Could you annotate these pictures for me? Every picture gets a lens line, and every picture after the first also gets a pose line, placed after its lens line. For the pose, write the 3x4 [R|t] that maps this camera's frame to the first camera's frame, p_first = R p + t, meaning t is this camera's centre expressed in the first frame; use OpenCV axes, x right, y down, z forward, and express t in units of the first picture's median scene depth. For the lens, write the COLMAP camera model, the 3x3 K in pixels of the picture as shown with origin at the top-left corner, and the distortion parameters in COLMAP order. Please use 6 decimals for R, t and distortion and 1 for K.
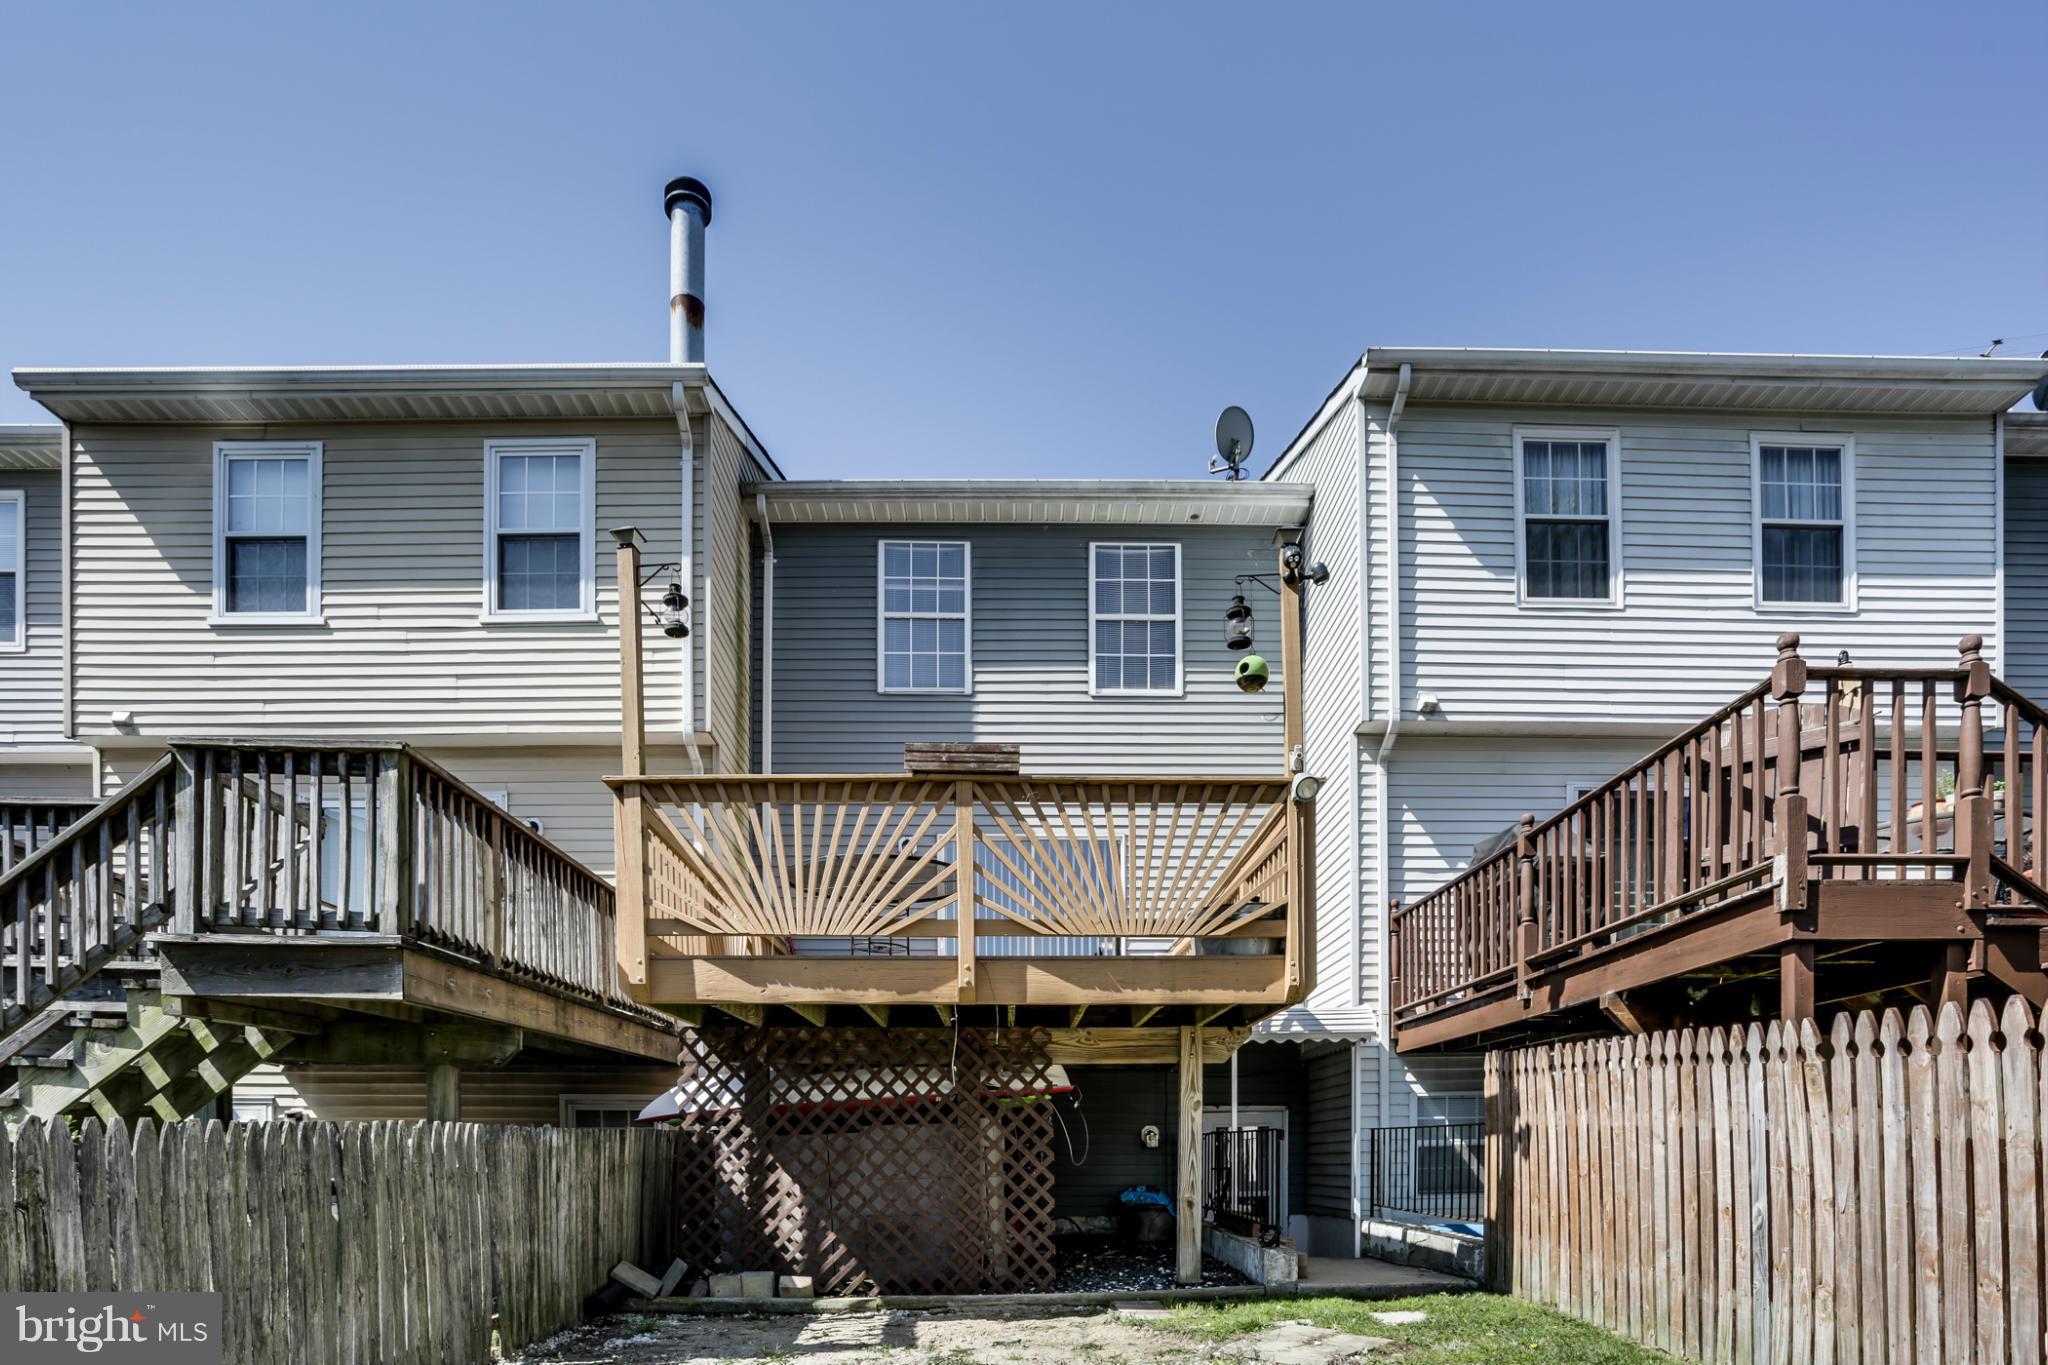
lens RADIAL K [[816.5, 0, 1023.8], [0, 816.5, 797.5], [0, 0, 1]] dist [-0.033791, 0.007921]
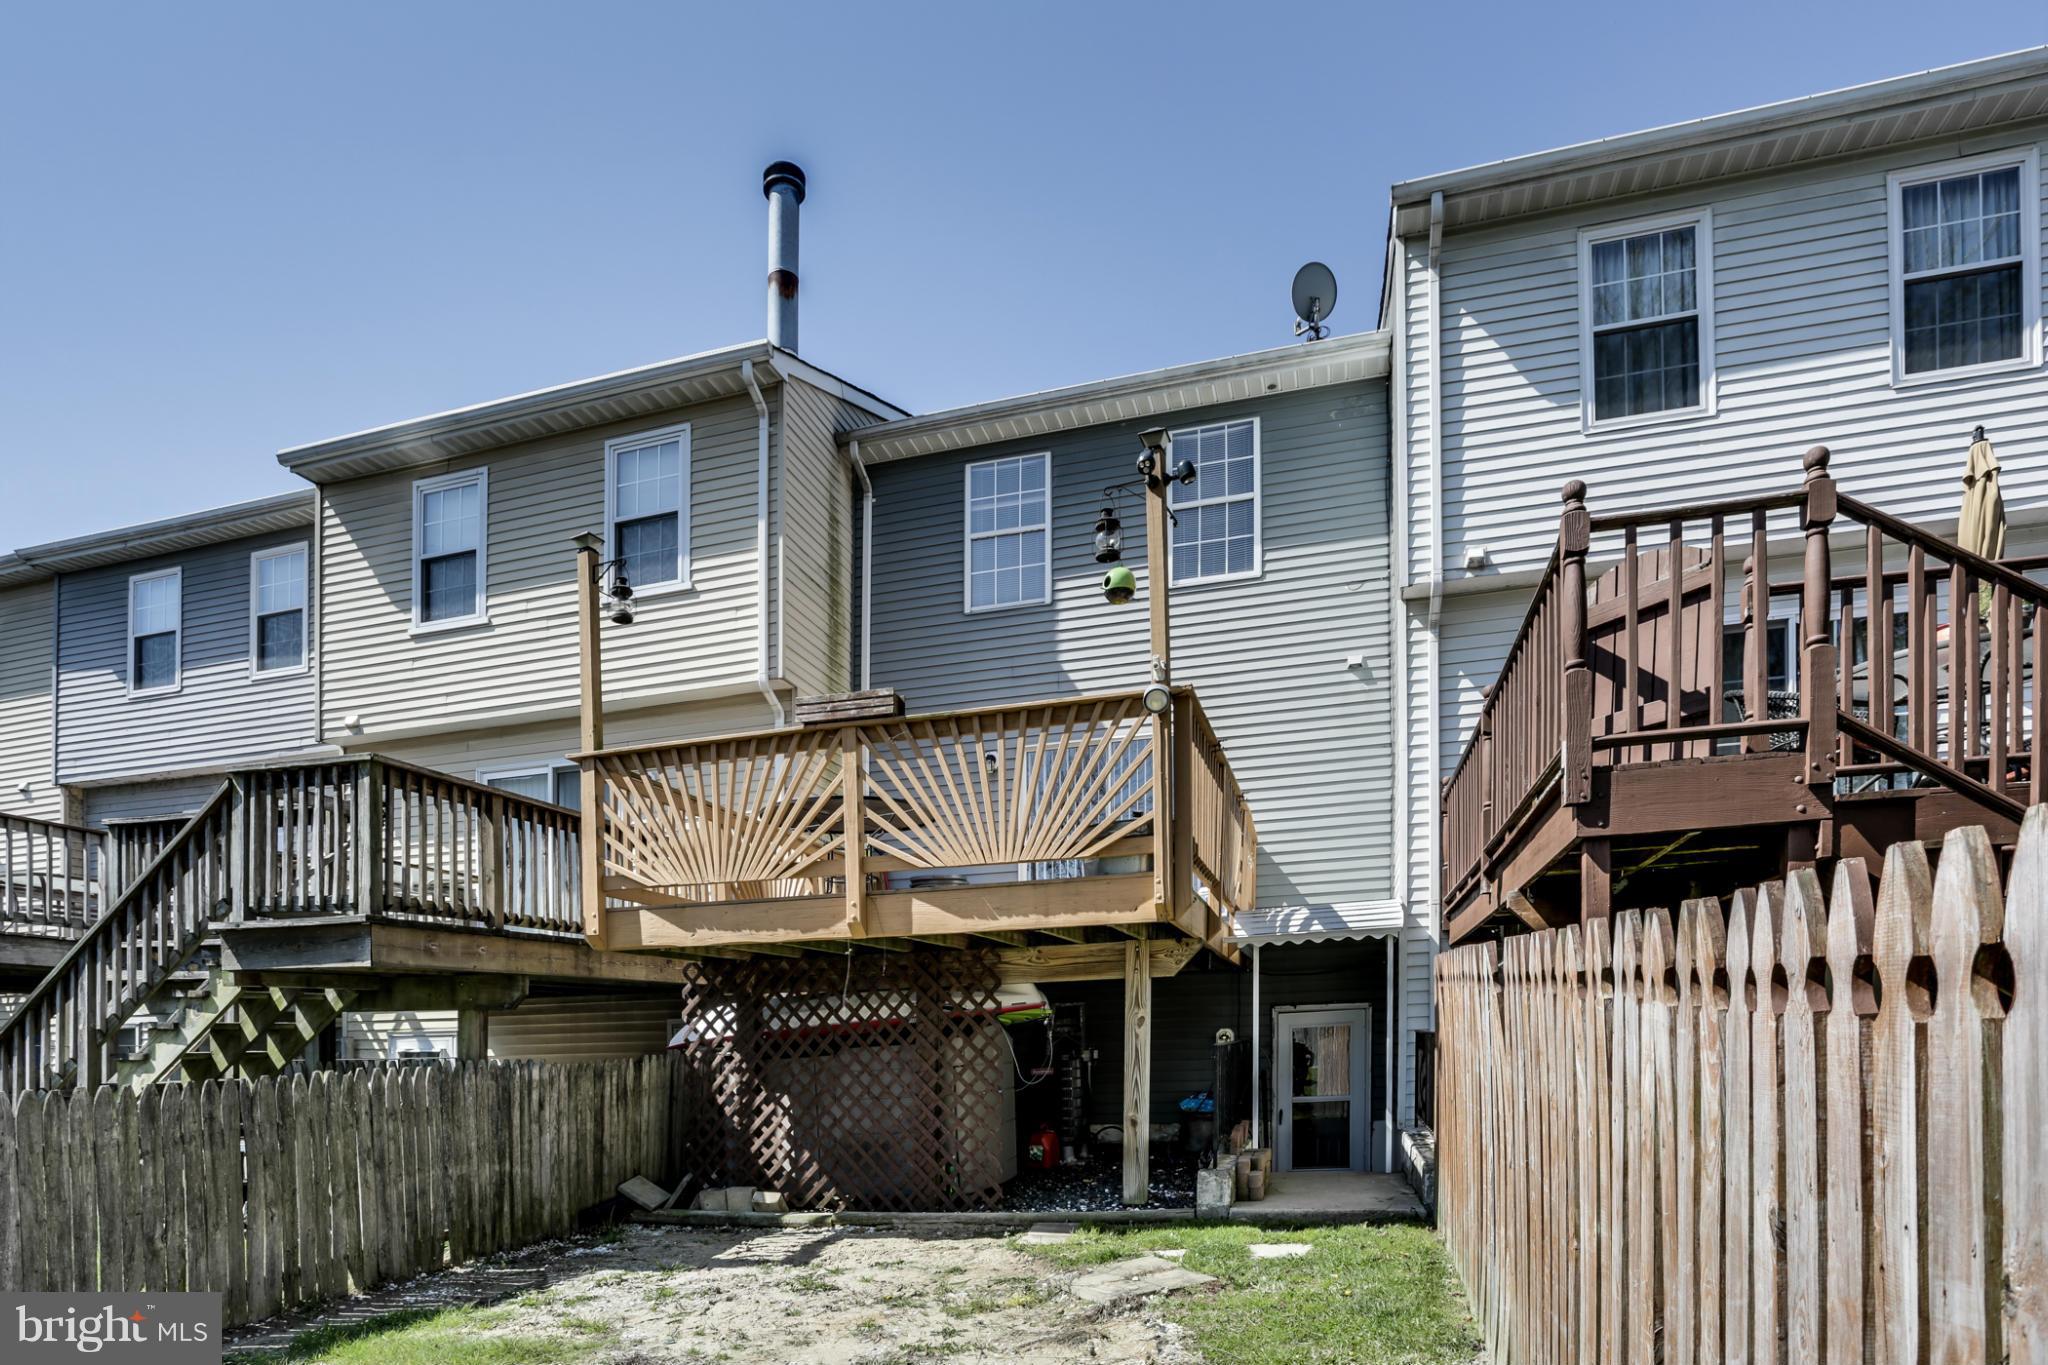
lens RADIAL K [[811.0, 0, 1024.0], [0, 811.0, 682.5], [0, 0, 1]] dist [-0.033398, 0.007603]
pose [[0.972153, -0.117454, -0.202788, 0.313870], [0.114638, 0.993077, -0.025619, -0.021088], [0.204393, 0.001658, 0.978888, 0.009348]]
